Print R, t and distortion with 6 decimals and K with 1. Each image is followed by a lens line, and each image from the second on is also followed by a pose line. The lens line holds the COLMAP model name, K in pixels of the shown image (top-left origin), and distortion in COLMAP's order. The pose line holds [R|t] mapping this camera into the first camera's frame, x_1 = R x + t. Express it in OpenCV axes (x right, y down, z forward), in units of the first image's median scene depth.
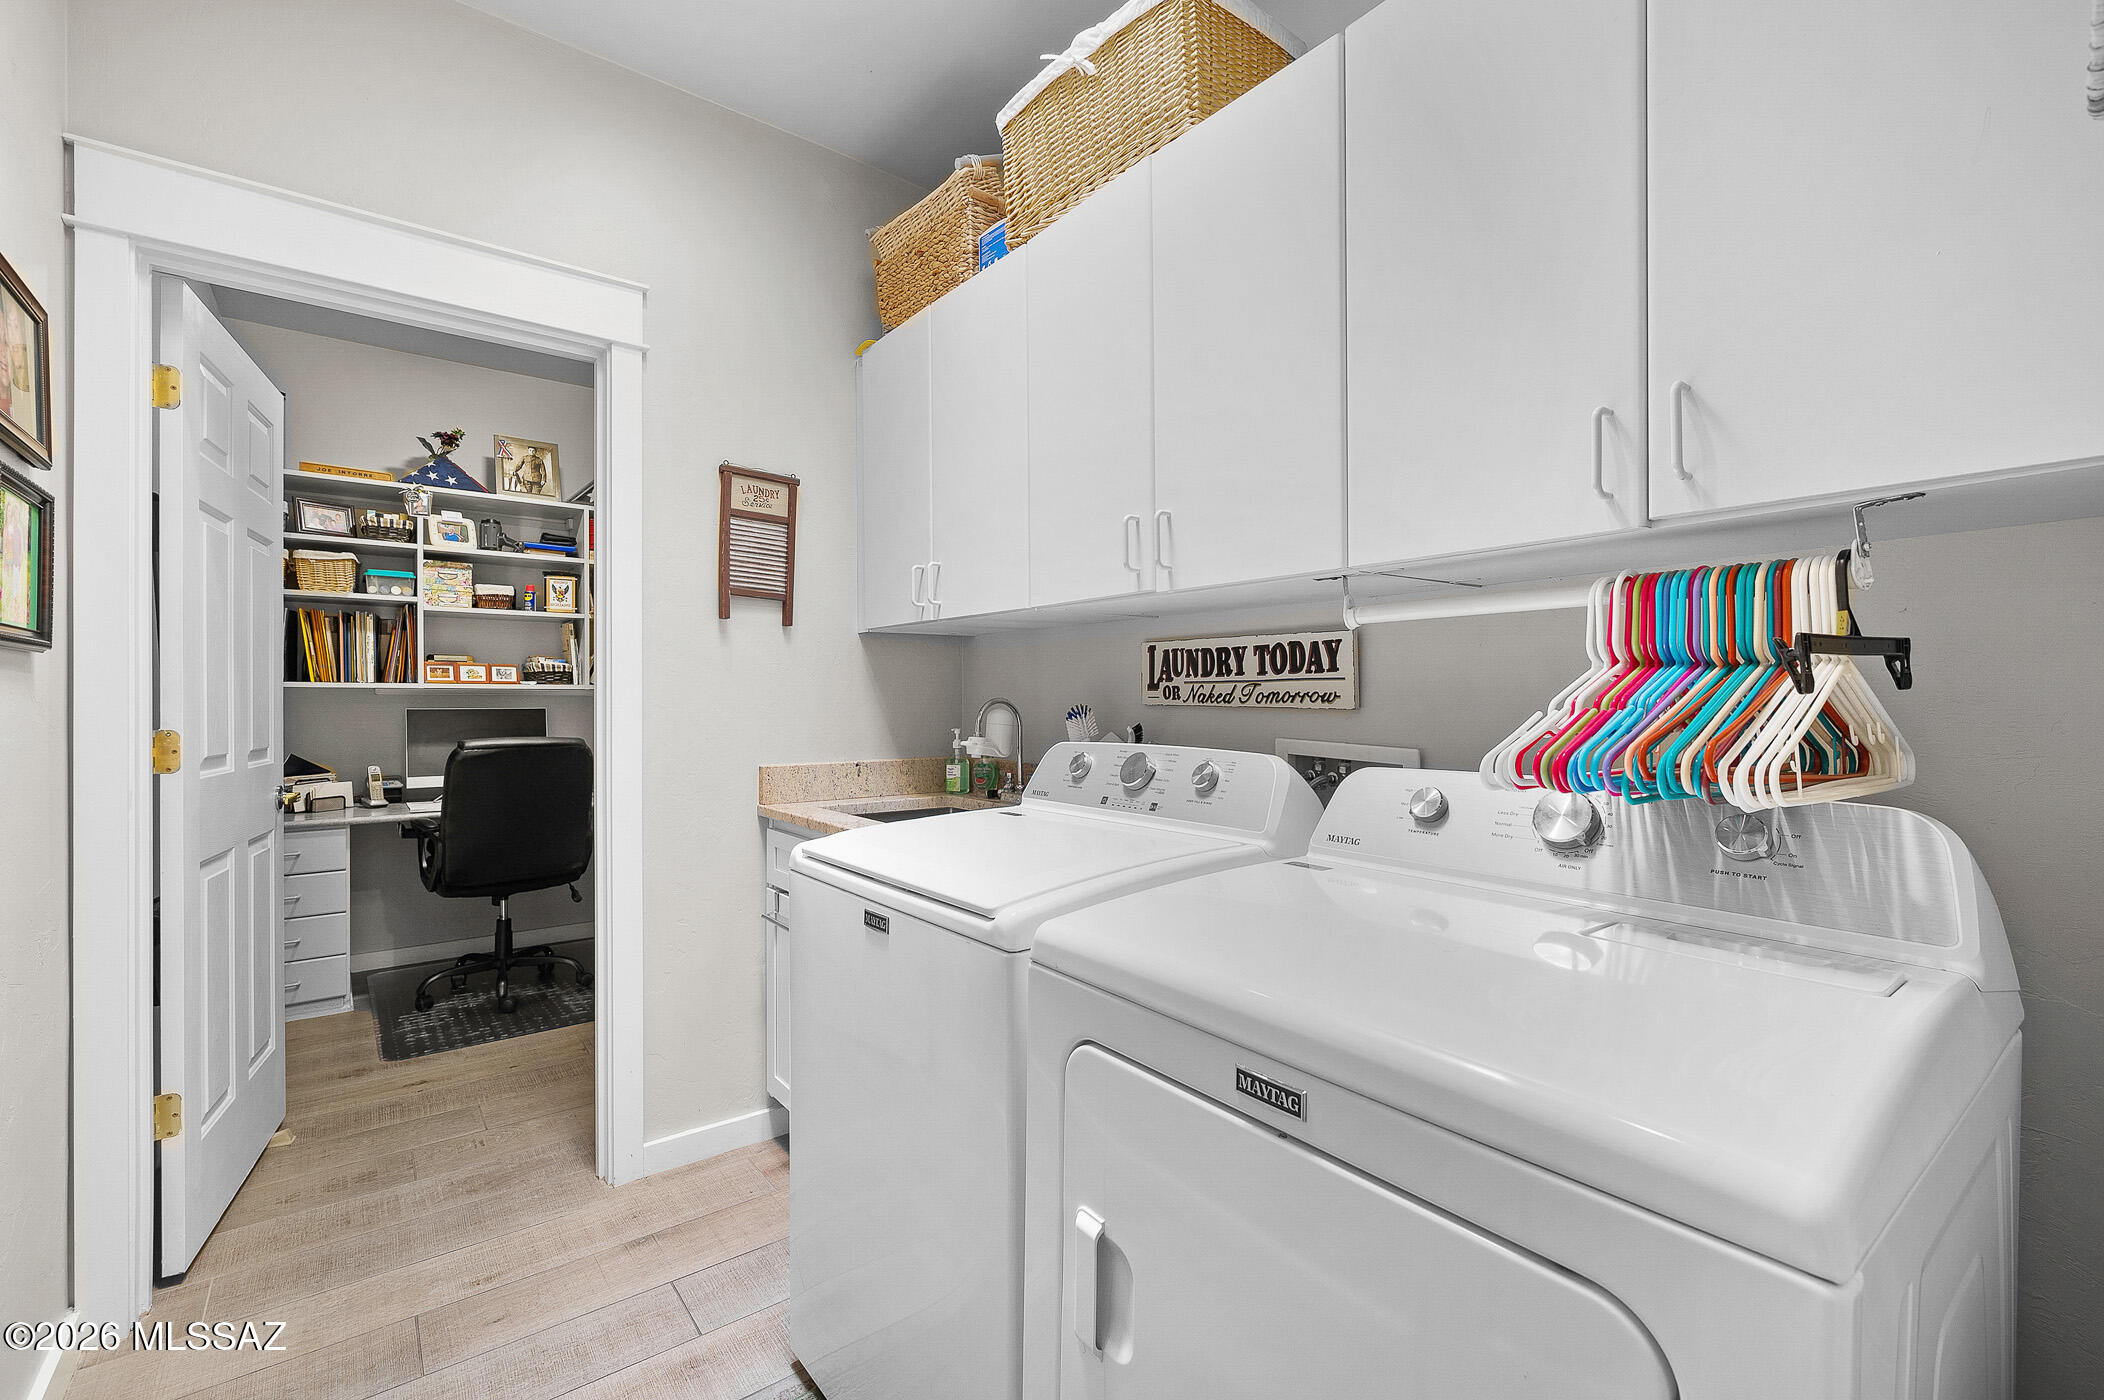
lens RADIAL K [[916.7, 0, 1051.0], [0, 916.7, 704.3], [0, 0, 1]] dist [-0.004185, 0.000481]
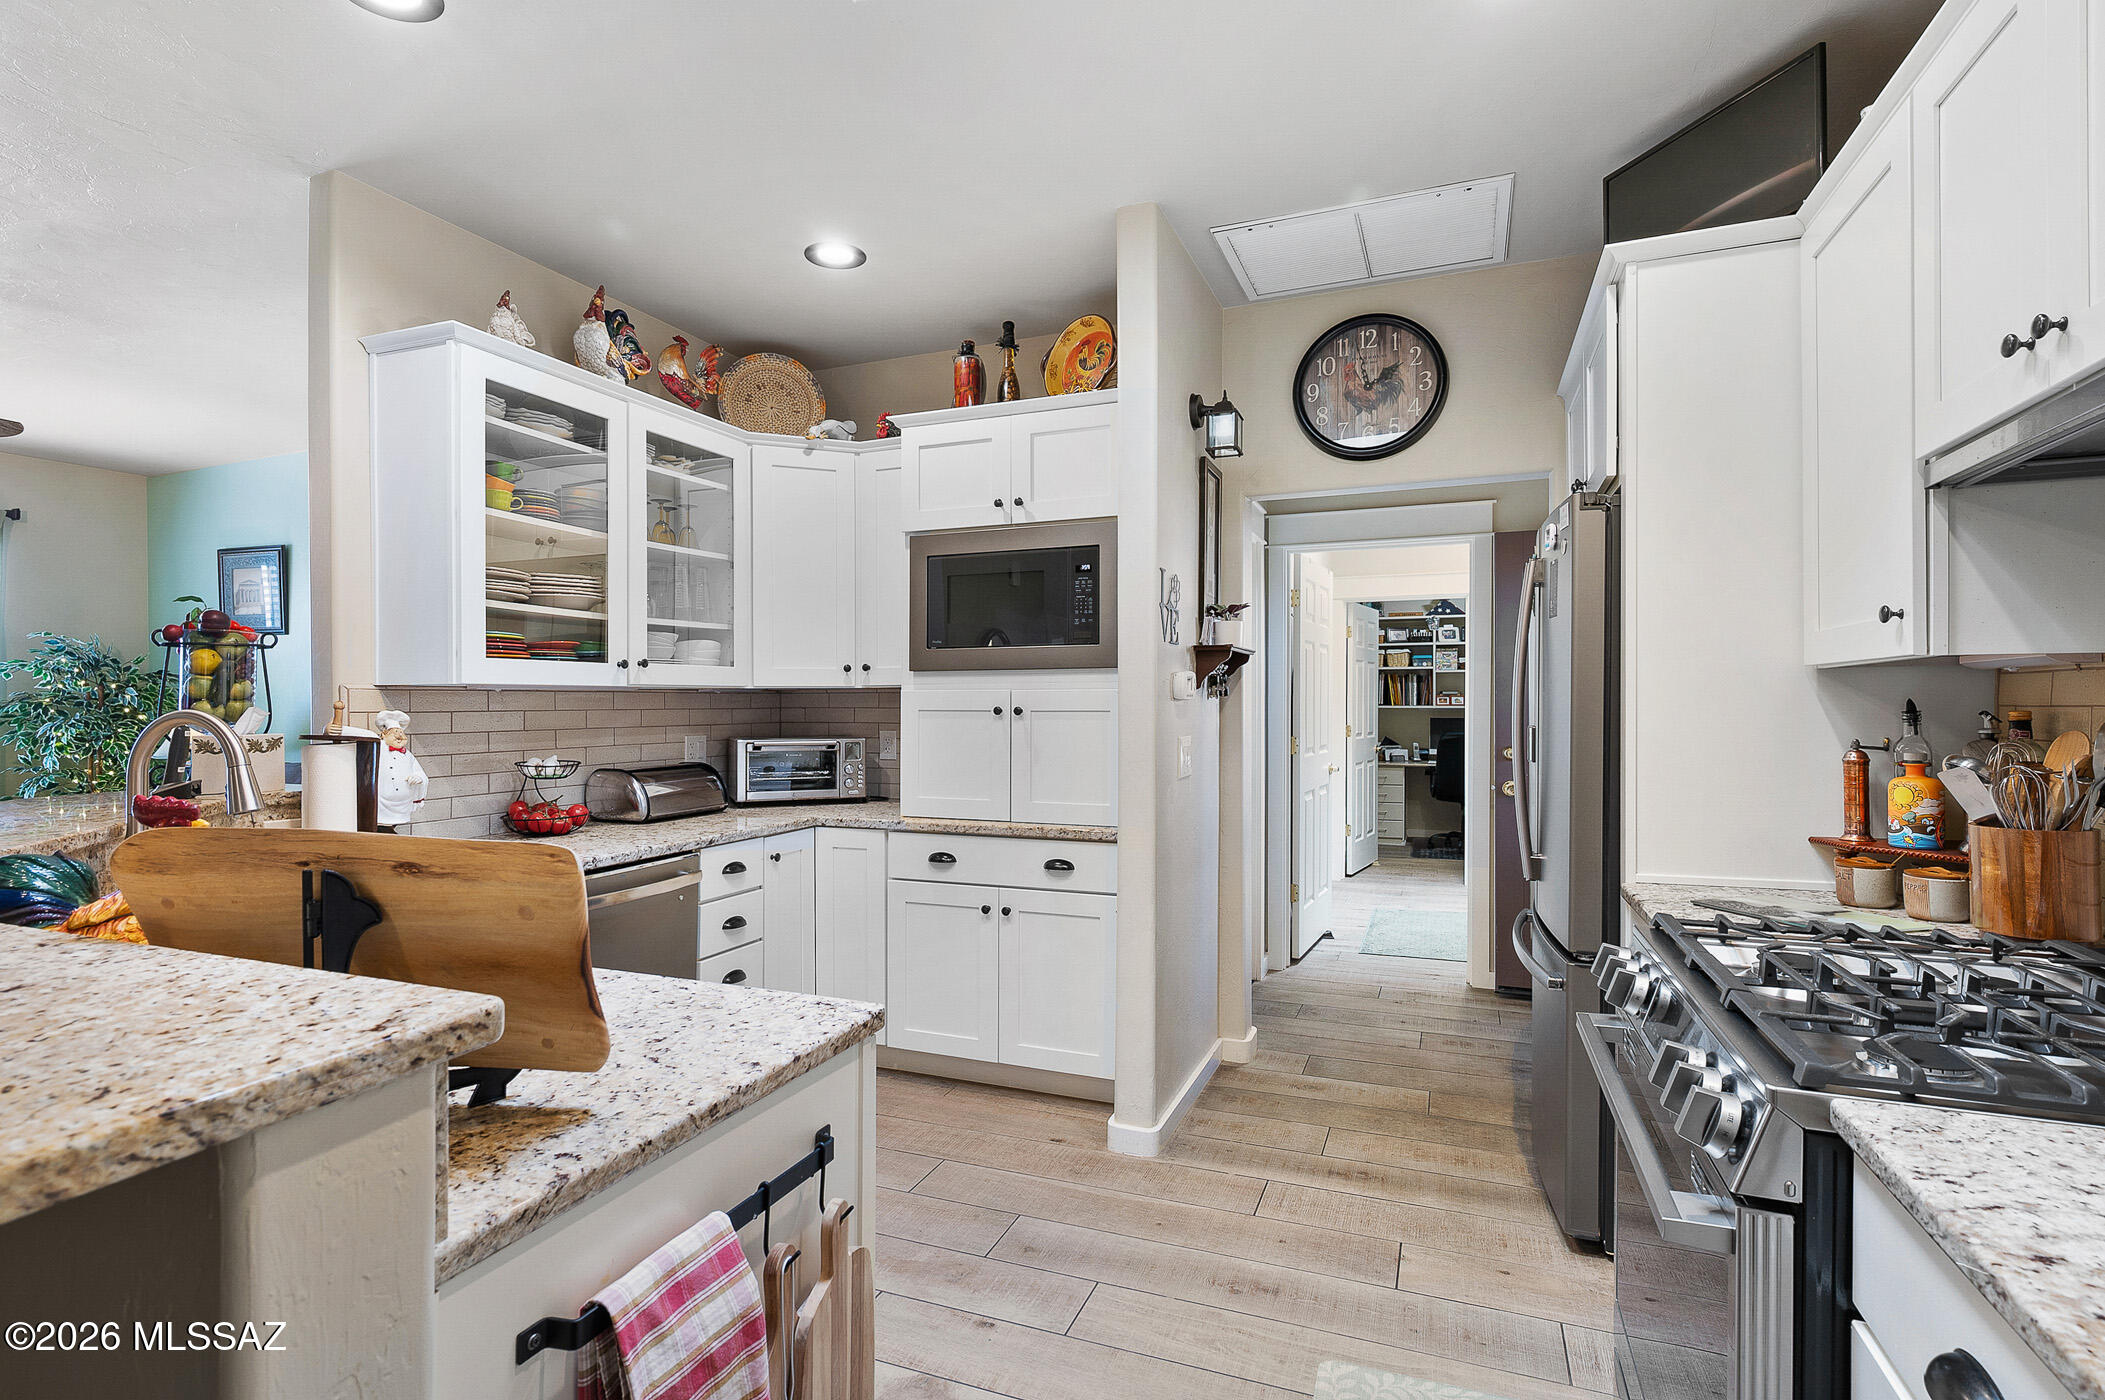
lens RADIAL K [[982.4, 0, 1025.9], [0, 982.4, 694.7], [0, 0, 1]] dist [-0.011623, 0.001984]
pose [[0.482479, -0.002843, -0.875903, 0.879127], [-0.007677, 0.999943, -0.007475, -0.024887], [0.875874, 0.010331, 0.482429, -0.969199]]
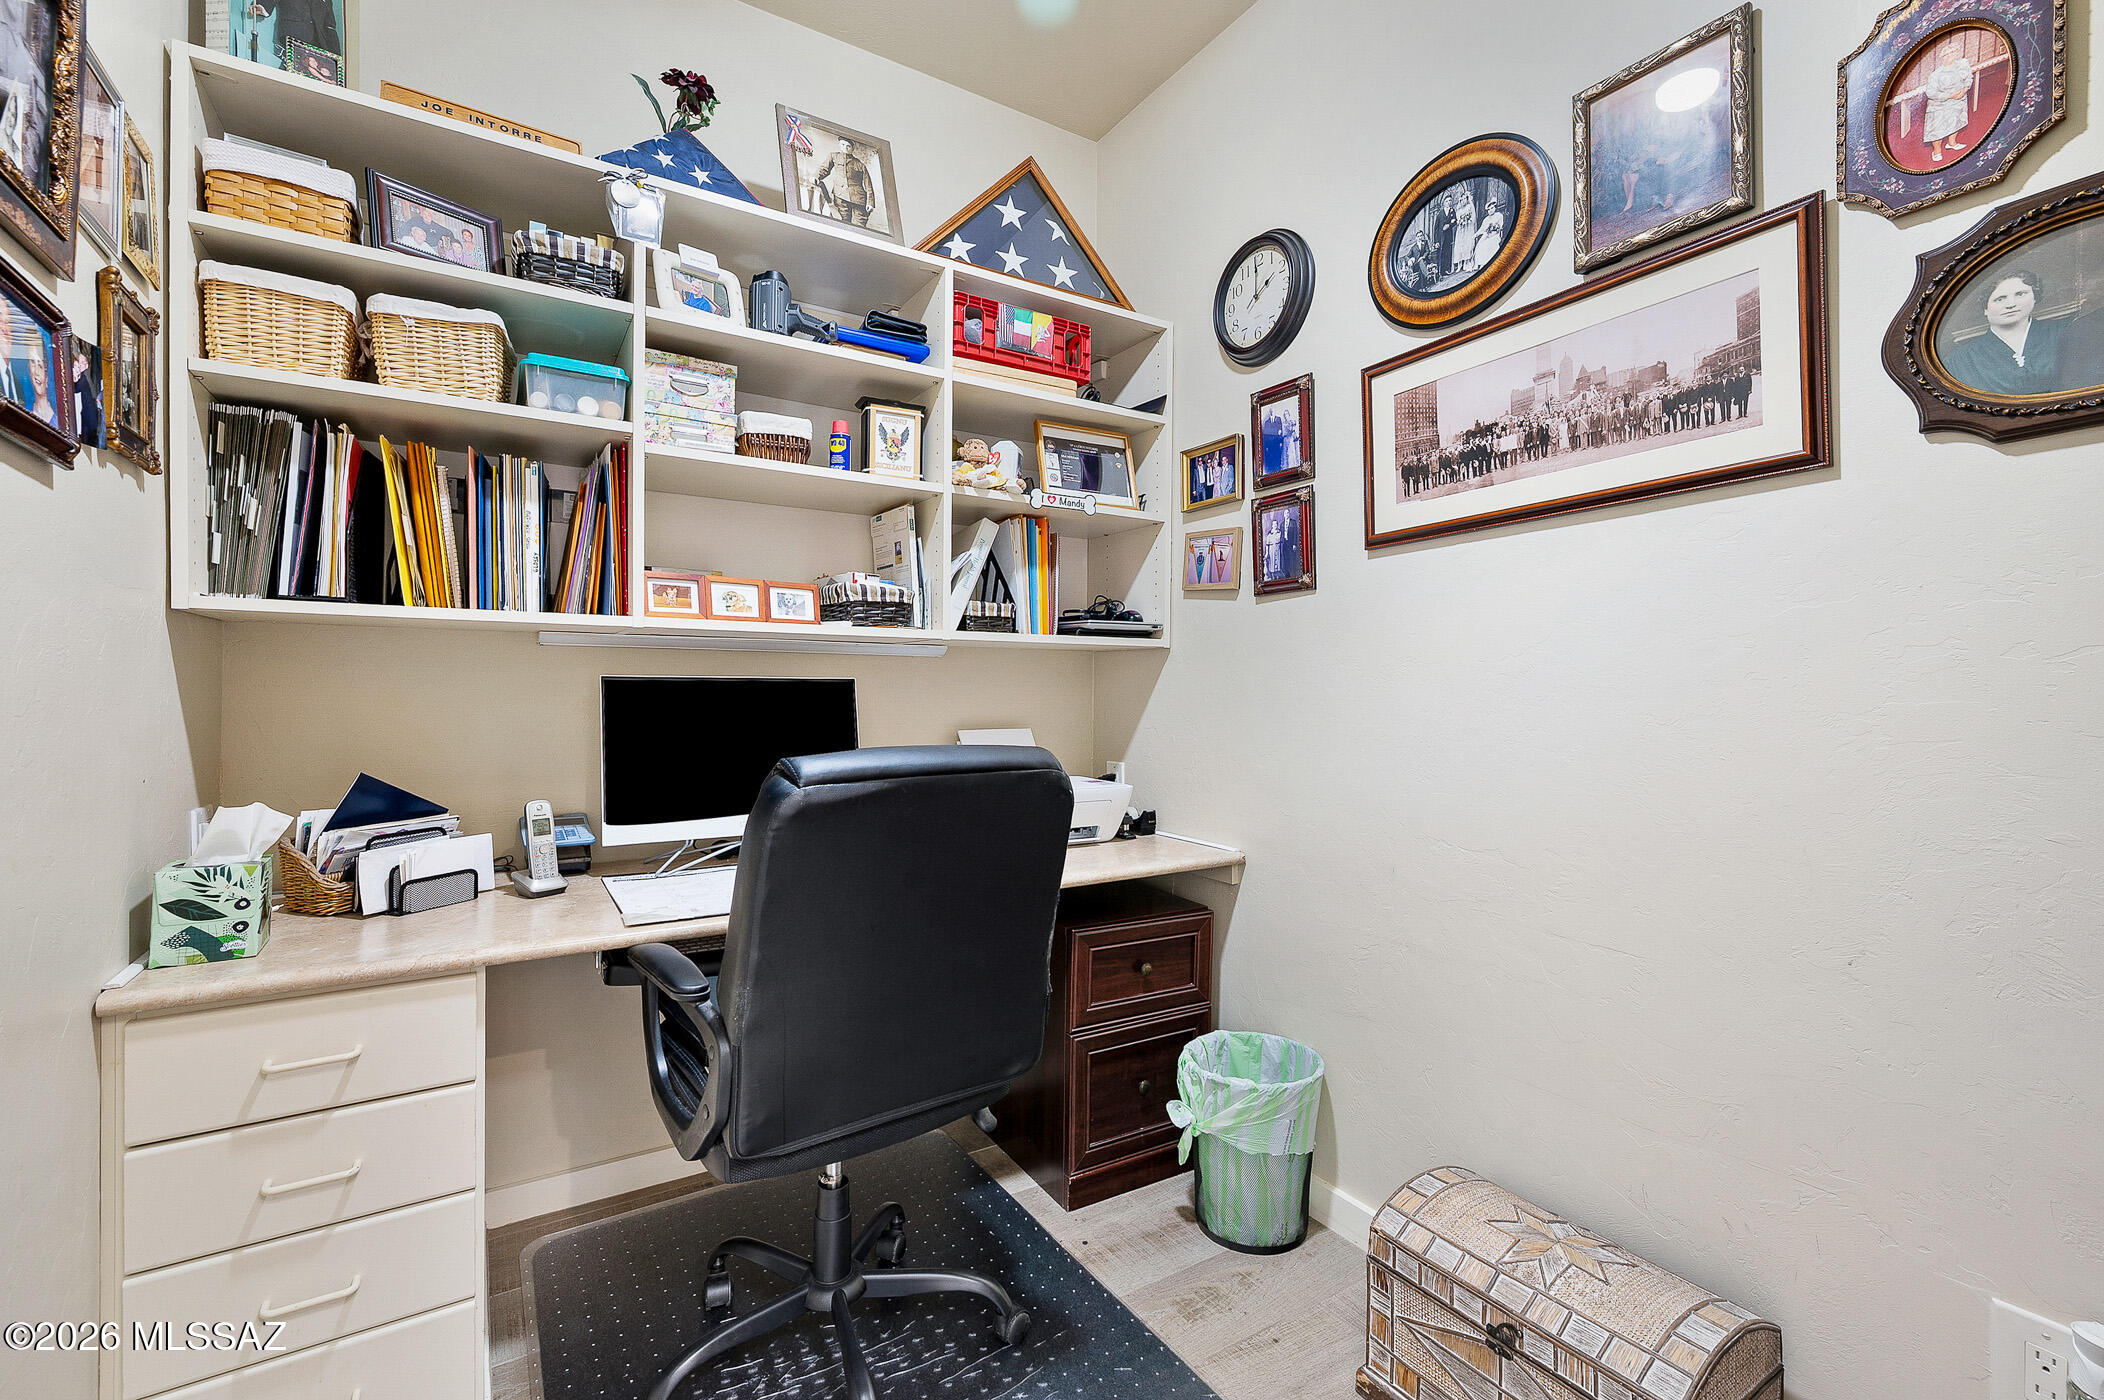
lens RADIAL K [[916.7, 0, 1057.6], [0, 916.7, 695.9], [0, 0, 1]] dist [-0.004185, 0.000481]
pose [[0.994603, 0.010079, -0.103262, -0.432633], [-0.009939, 0.999949, 0.001864, 0.013253], [0.103276, -0.000828, 0.994652, 0.569137]]
